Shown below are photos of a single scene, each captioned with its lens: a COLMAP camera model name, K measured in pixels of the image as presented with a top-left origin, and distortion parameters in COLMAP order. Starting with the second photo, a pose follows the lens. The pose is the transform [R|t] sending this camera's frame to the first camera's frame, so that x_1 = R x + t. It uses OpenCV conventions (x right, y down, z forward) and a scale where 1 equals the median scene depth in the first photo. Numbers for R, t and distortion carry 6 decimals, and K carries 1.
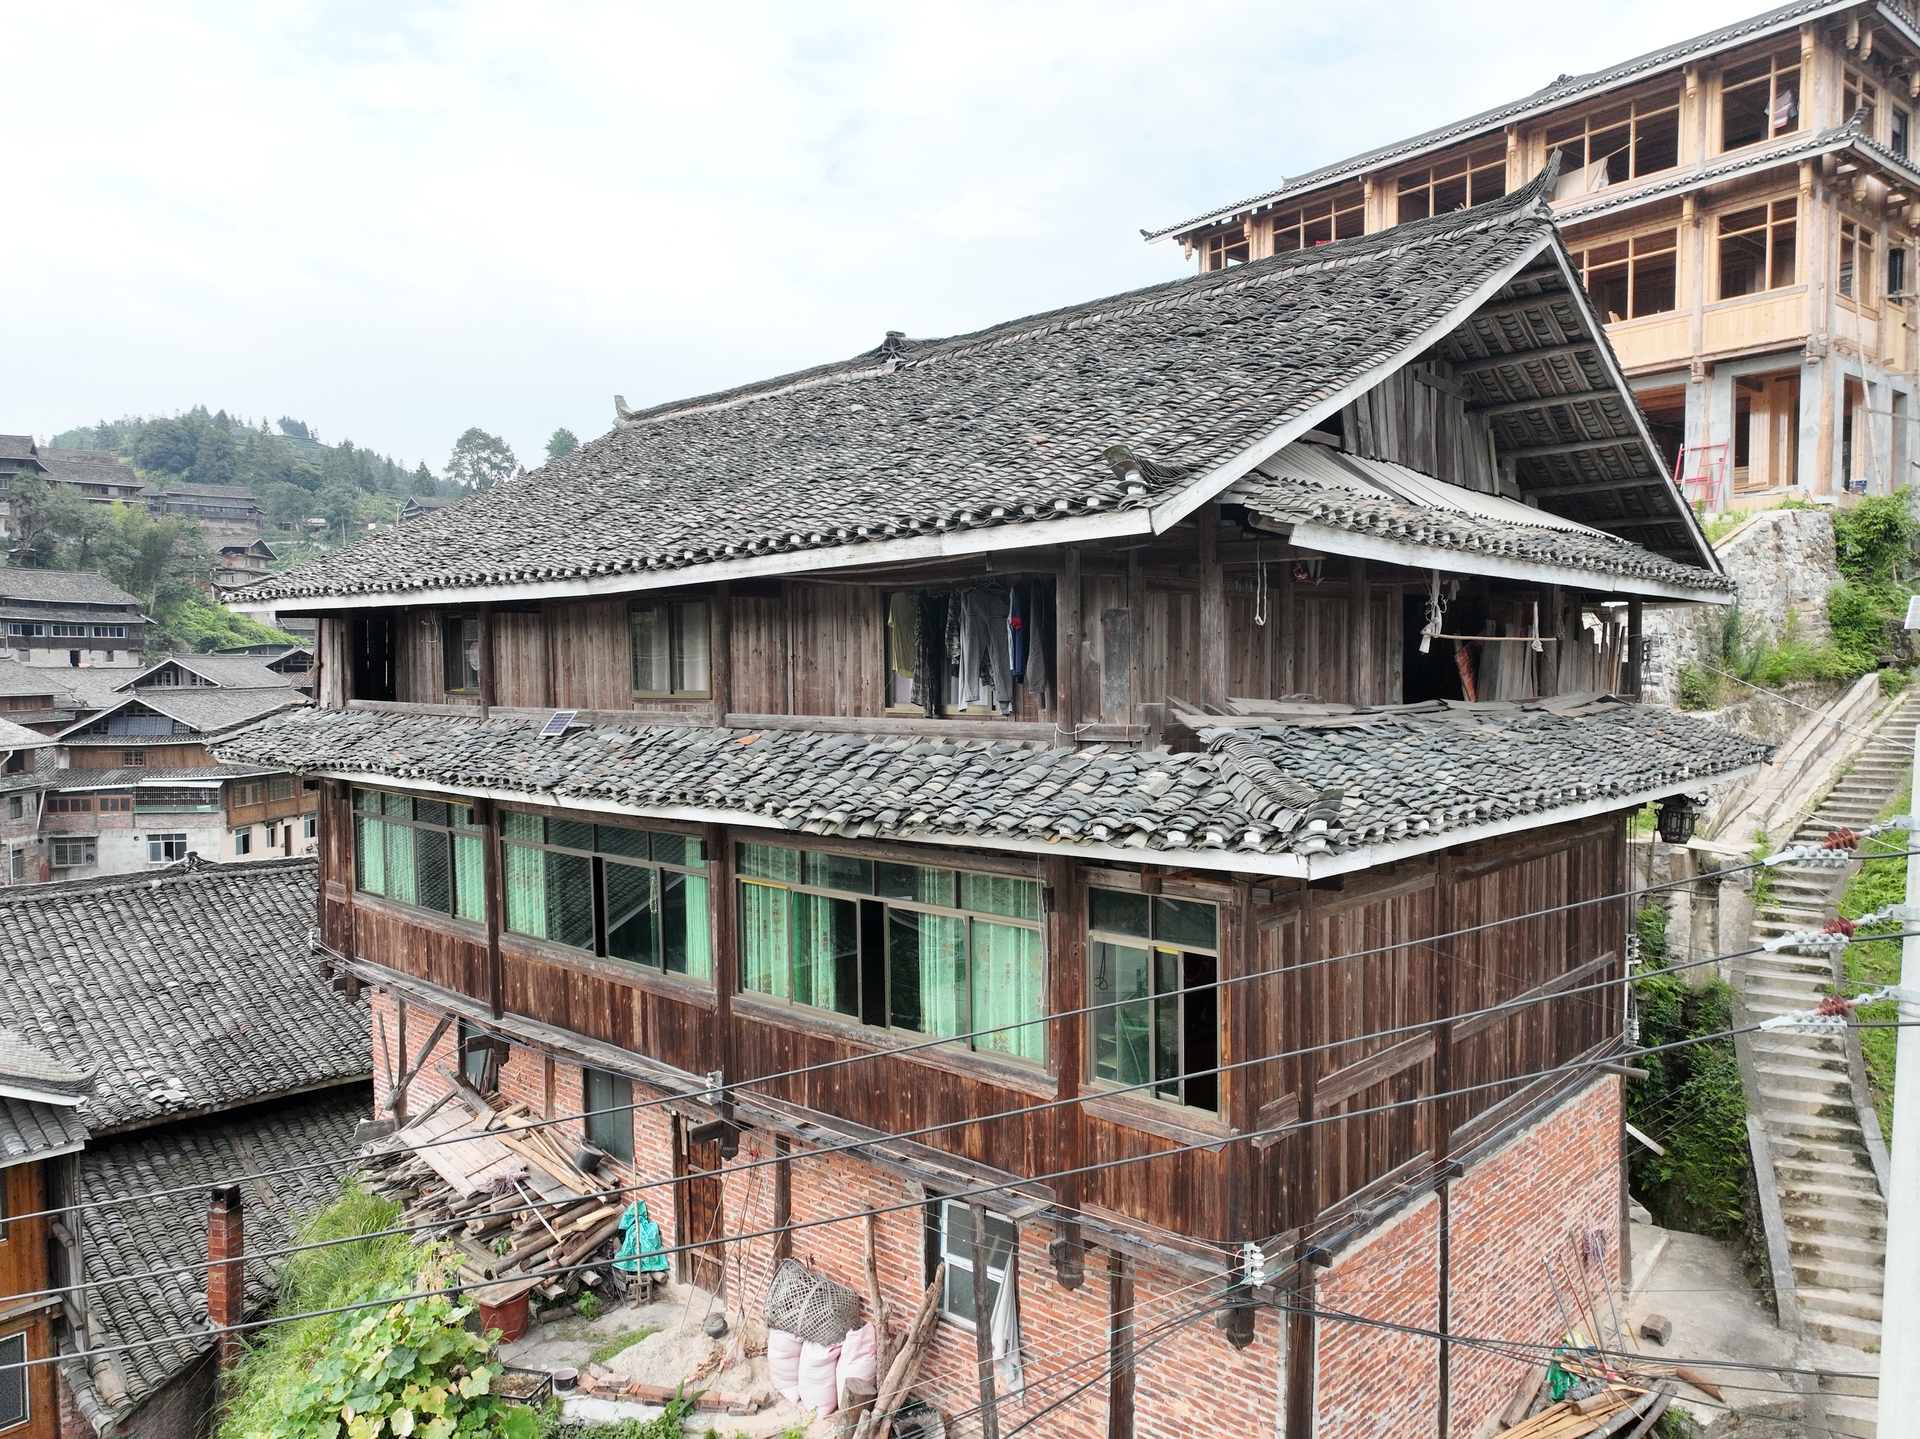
lens RADIAL K [[1317.7, 0, 951.6], [0, 1317.7, 717.8], [0, 0, 1]] dist [0.003649, 0.013365]
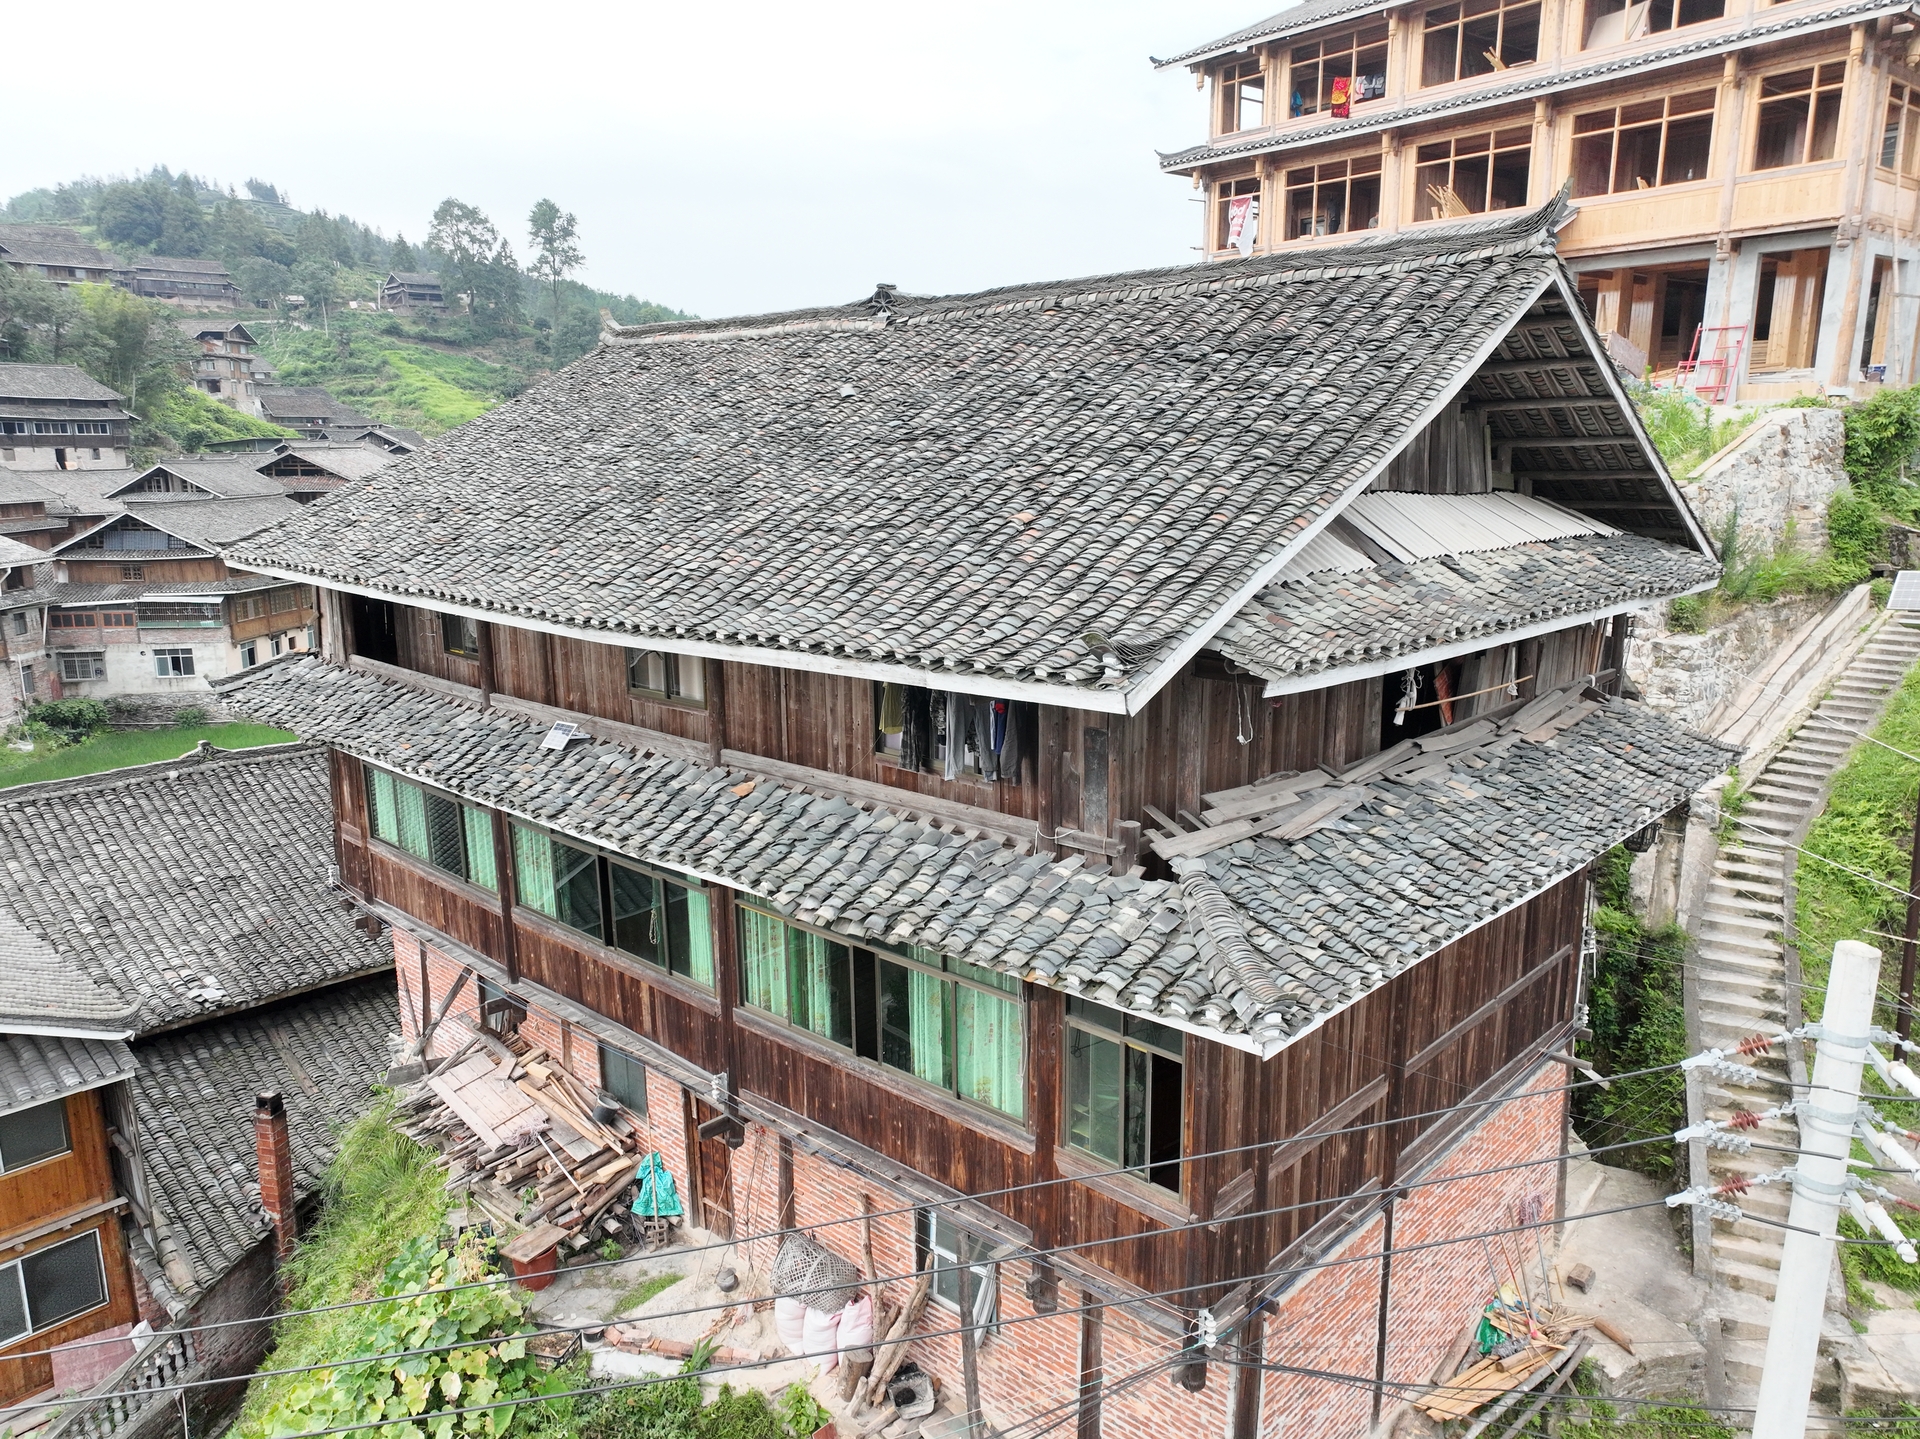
lens RADIAL K [[1317.7, 0, 952.0], [0, 1317.7, 710.4], [0, 0, 1]] dist [0.003649, 0.013365]
pose [[0.999999, 0.001012, -0.000916, 0.008206], [-0.000853, 0.987147, 0.159810, -0.161808], [0.001066, -0.159809, 0.987147, -0.009955]]
